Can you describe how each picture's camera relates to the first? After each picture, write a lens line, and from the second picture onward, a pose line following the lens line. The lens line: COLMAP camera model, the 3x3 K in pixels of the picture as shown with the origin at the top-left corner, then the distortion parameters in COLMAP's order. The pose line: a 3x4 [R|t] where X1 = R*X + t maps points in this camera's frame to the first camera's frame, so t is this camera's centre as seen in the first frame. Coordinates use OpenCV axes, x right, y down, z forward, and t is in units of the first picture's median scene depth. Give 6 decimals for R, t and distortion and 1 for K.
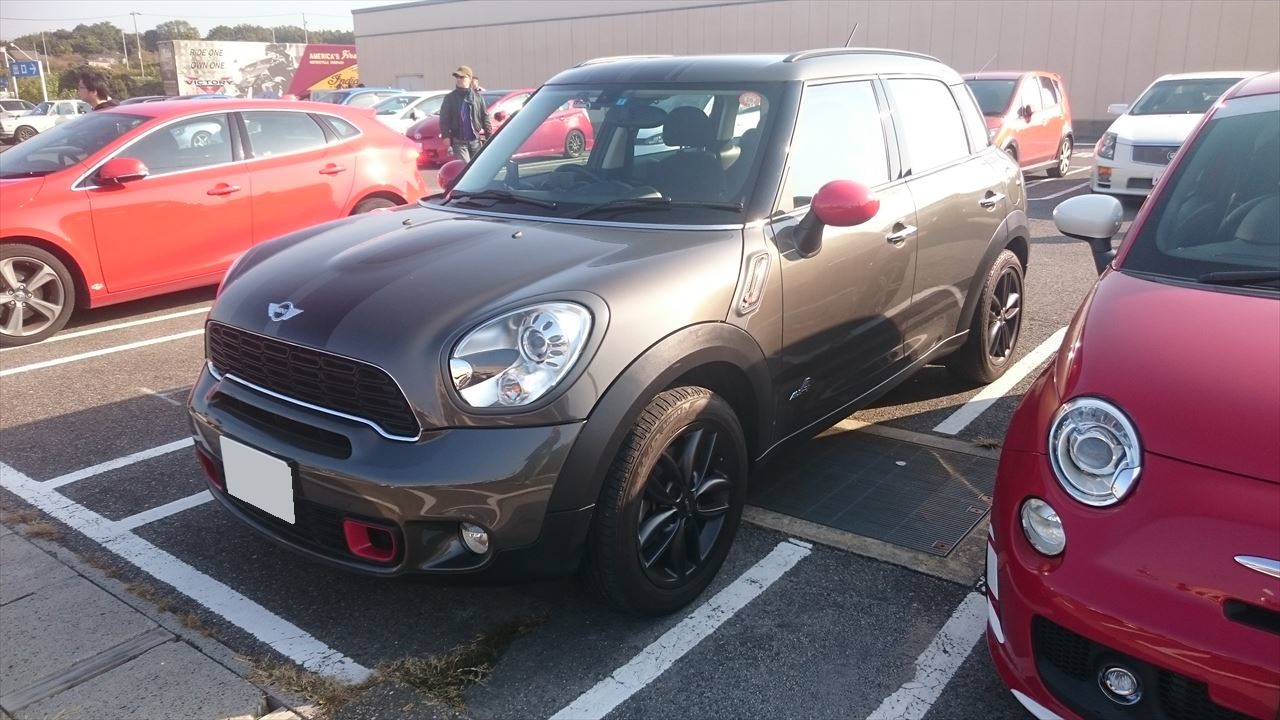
lens RADIAL K [[950.3, 0, 638.5], [0, 950.3, 363.7], [0, 0, 1]] dist [0.013991, -0.011469]
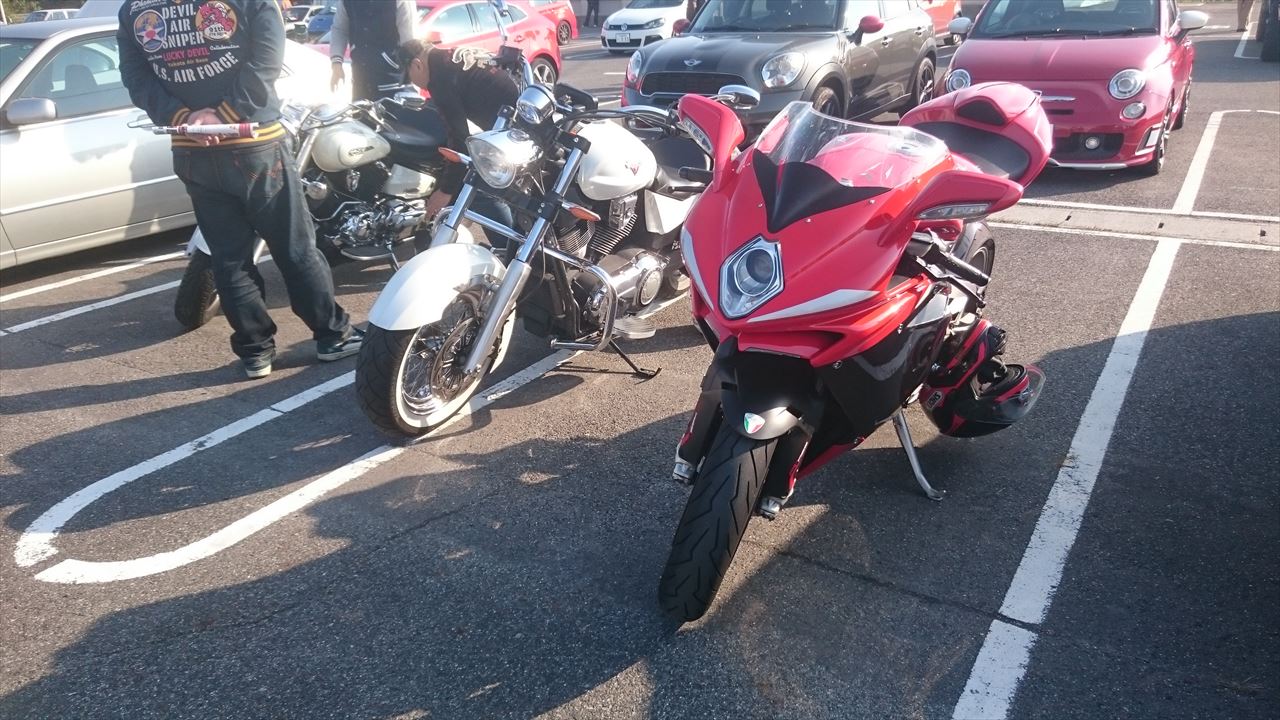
lens RADIAL K [[950.3, 0, 641.3], [0, 950.3, 359.7], [0, 0, 1]] dist [0.013991, -0.011469]
pose [[0.994128, -0.057338, 0.091770, -0.713007], [0.048427, 0.994149, 0.096550, 0.470957], [-0.096770, -0.091539, 0.991088, -1.641341]]
